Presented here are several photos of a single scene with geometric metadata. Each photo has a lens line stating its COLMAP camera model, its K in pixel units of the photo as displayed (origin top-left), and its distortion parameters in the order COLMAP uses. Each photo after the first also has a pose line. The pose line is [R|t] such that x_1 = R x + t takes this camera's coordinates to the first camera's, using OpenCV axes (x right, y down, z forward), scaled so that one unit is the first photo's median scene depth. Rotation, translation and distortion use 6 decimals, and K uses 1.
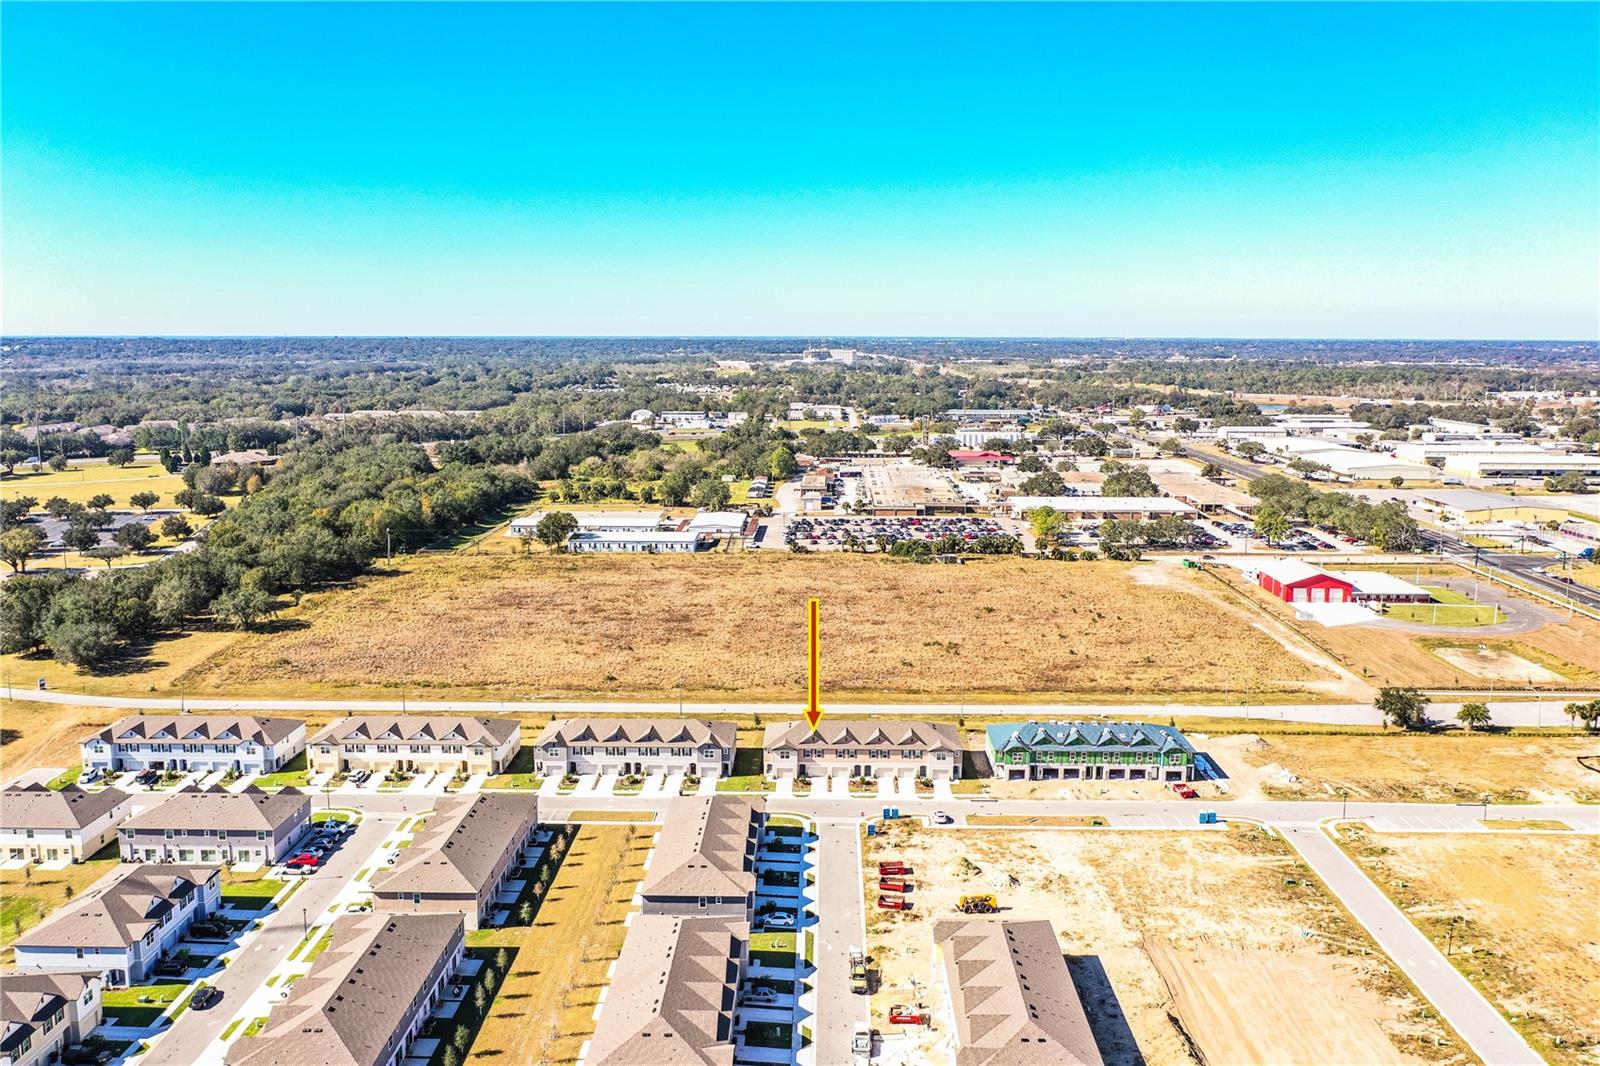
lens RADIAL K [[1256.8, 0, 800.0], [0, 1256.8, 533.0], [0, 0, 1]] dist [-0.002143, 0.003005]
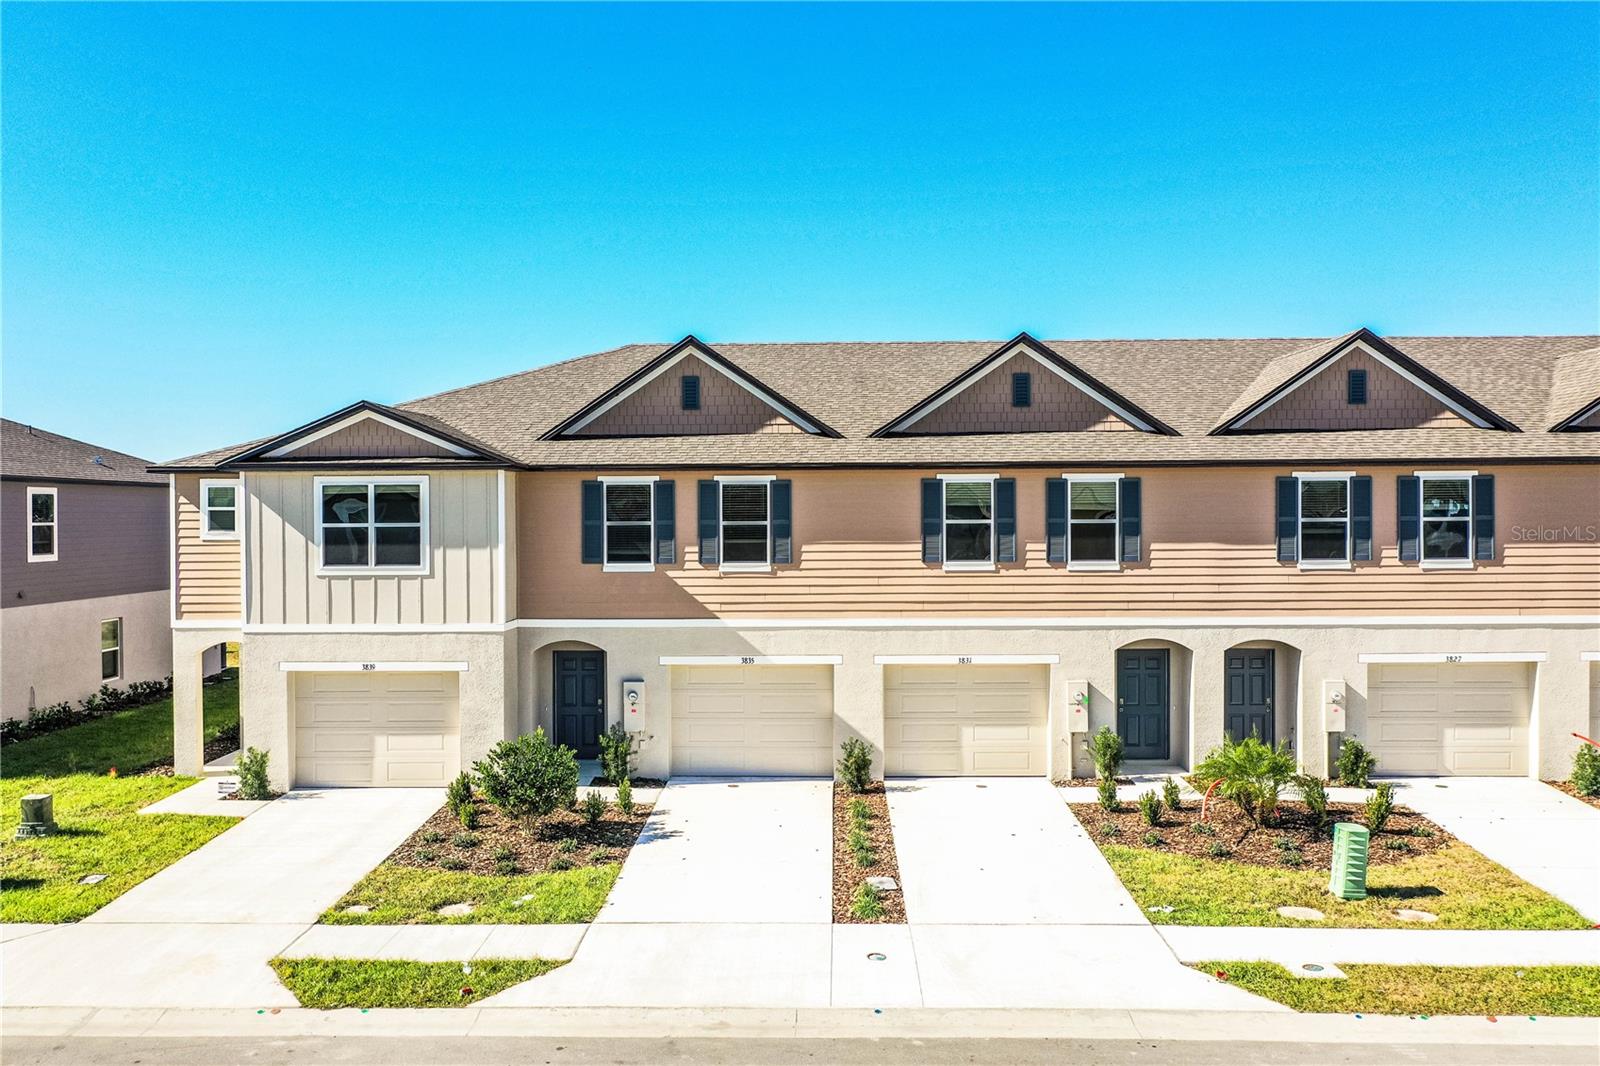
lens RADIAL K [[1256.8, 0, 800.0], [0, 1256.8, 533.0], [0, 0, 1]] dist [-0.002143, 0.003005]
pose [[0.999956, -0.008113, -0.004663, 0.019847], [0.007348, 0.989329, -0.145516, 0.190479], [0.005794, 0.145475, 0.989345, 0.907279]]
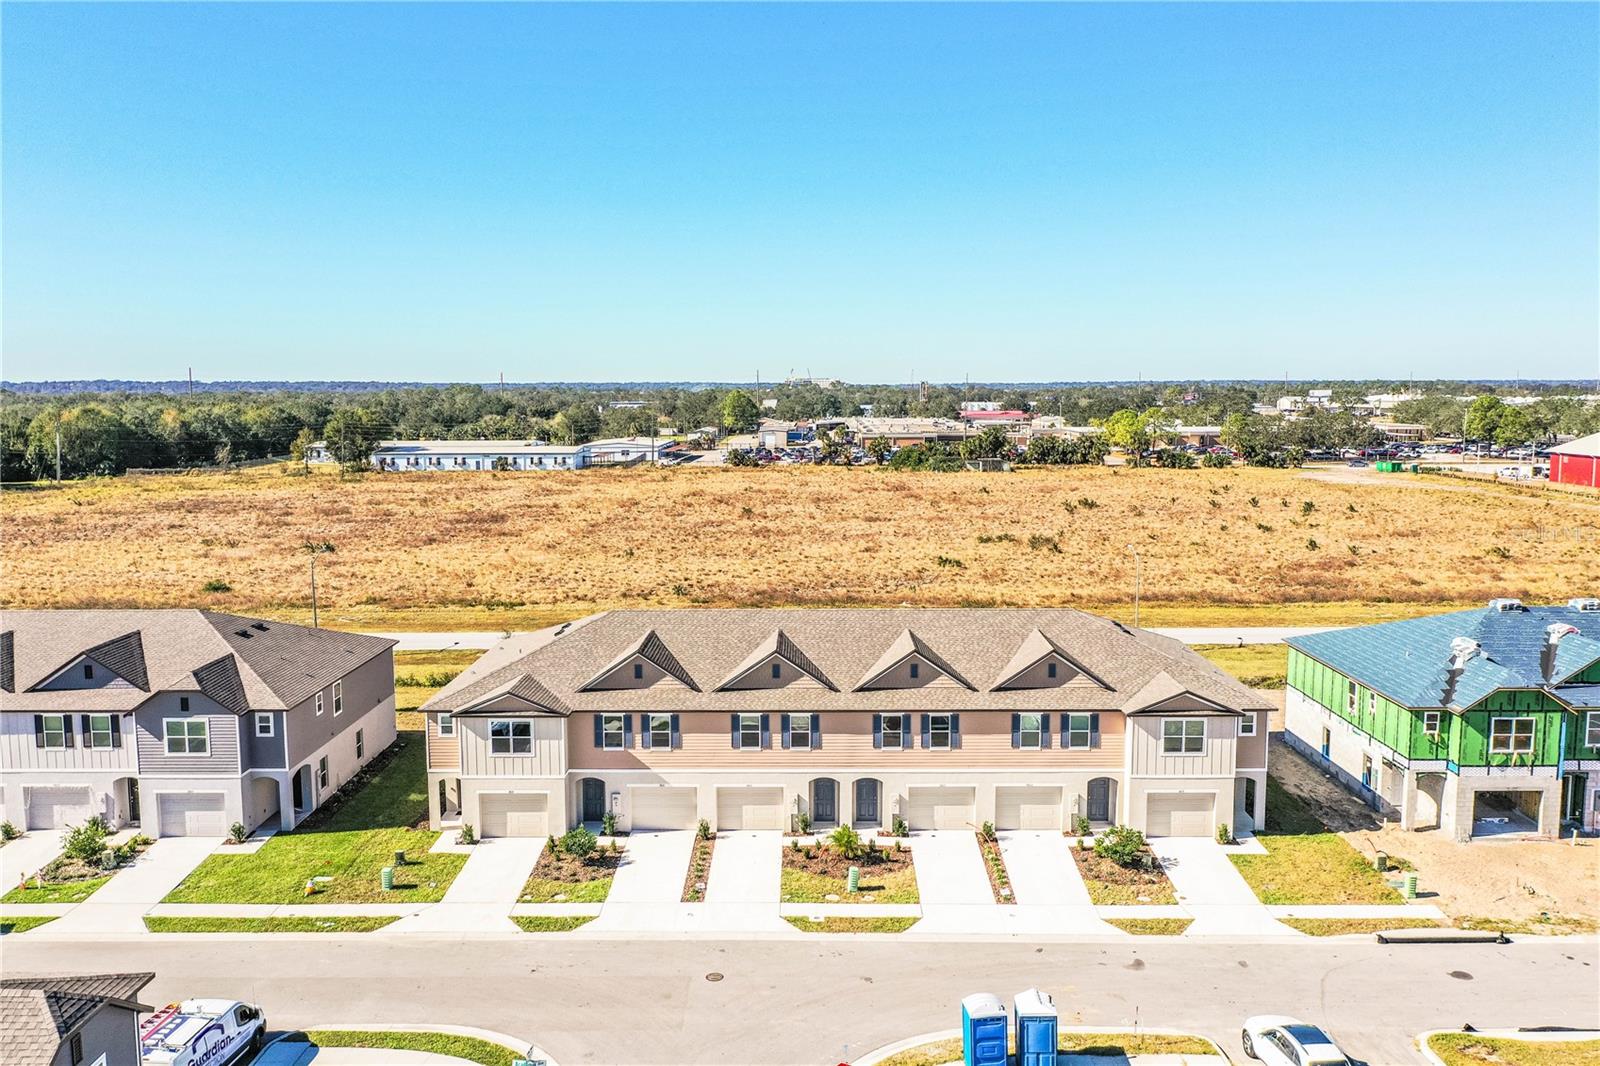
lens RADIAL K [[1256.8, 0, 800.0], [0, 1256.8, 533.0], [0, 0, 1]] dist [-0.002143, 0.003005]
pose [[0.999899, -0.007540, 0.012028, 0.038870], [0.008043, 0.999071, -0.042329, 0.148859], [-0.011697, 0.042422, 0.999031, 0.763969]]
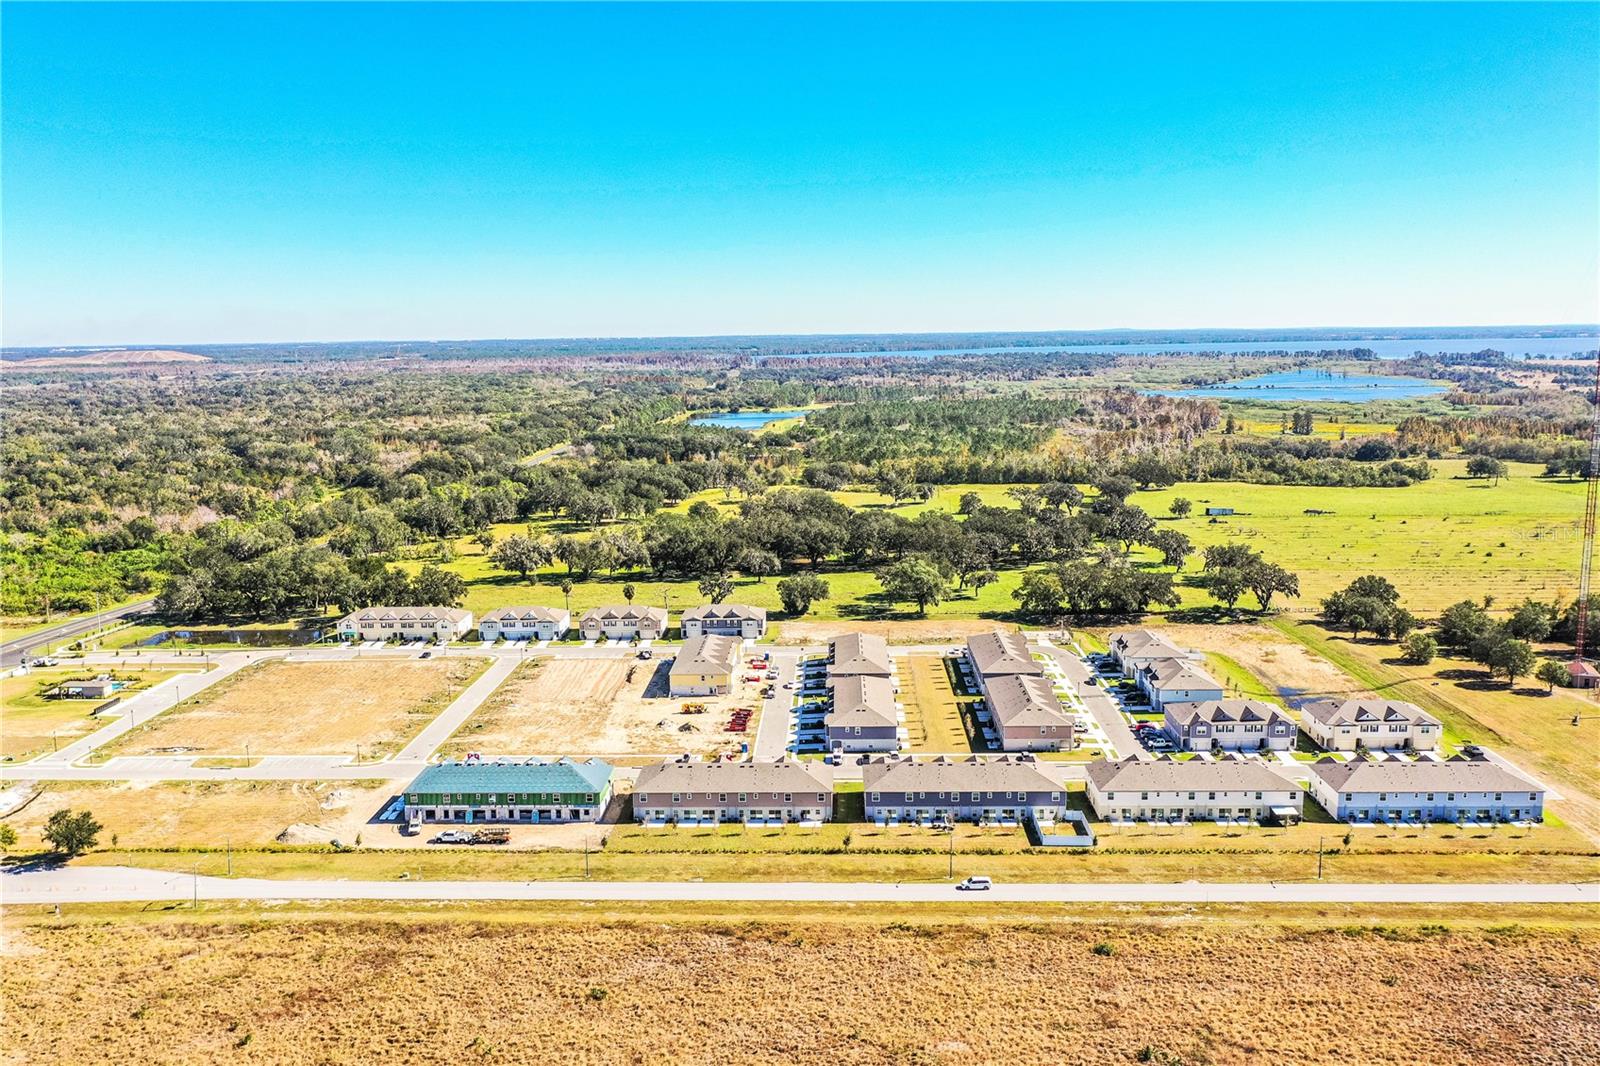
lens RADIAL K [[1256.8, 0, 800.0], [0, 1256.8, 533.0], [0, 0, 1]] dist [-0.002143, 0.003005]
pose [[-0.999872, 0.011146, 0.011457, -0.015852], [0.014167, 0.949865, 0.312340, -0.341125], [-0.007401, 0.312462, -0.949901, 1.935755]]
